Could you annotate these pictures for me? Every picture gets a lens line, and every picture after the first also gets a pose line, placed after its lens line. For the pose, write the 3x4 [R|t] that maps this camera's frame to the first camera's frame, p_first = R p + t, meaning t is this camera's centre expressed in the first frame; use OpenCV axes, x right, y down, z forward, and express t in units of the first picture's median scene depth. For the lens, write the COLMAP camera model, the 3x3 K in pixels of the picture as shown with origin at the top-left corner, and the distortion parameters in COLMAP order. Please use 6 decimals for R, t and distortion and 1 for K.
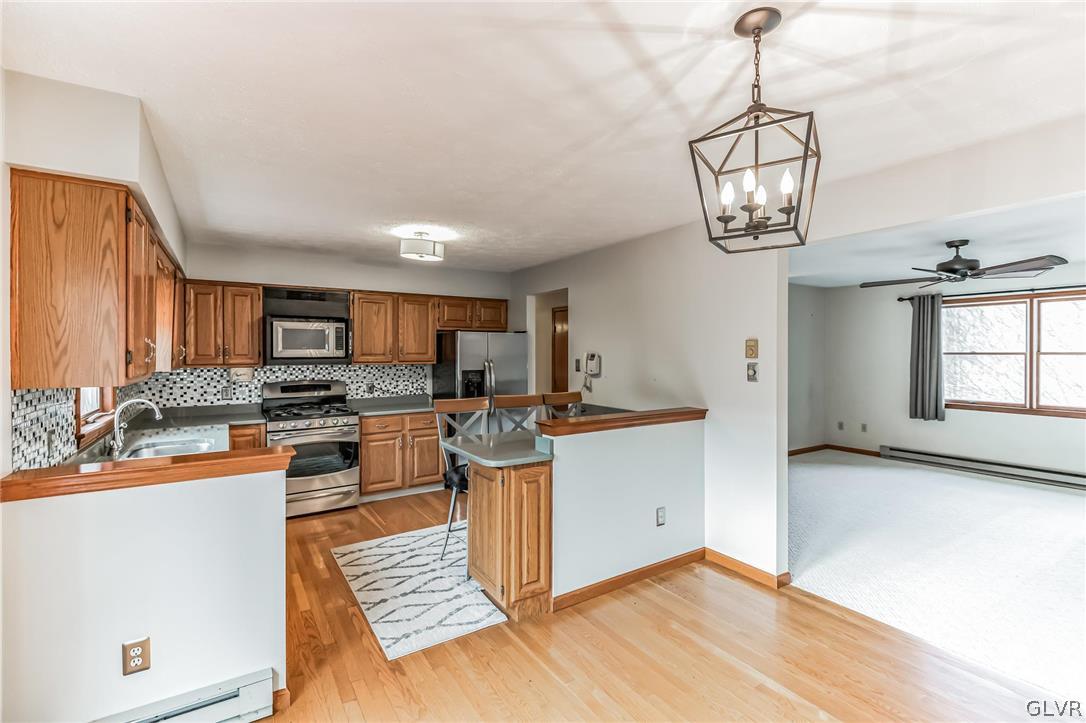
lens RADIAL K [[498.9, 0, 544.7], [0, 498.9, 360.0], [0, 0, 1]] dist [-0.000762, -0.000244]
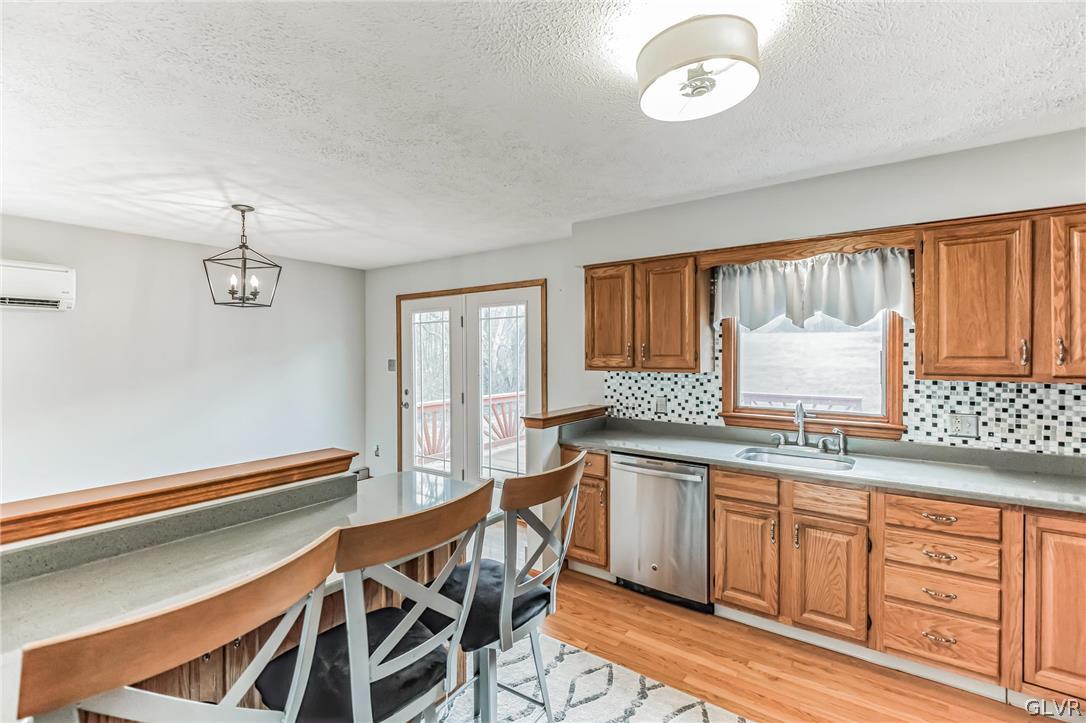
lens RADIAL K [[498.9, 0, 547.9], [0, 498.9, 358.2], [0, 0, 1]] dist [-0.000762, -0.000244]
pose [[-0.931850, 0.009390, -0.362721, -0.008149], [0.004756, 0.999895, 0.013666, -0.025517], [0.362811, 0.011010, -0.931798, 1.628484]]
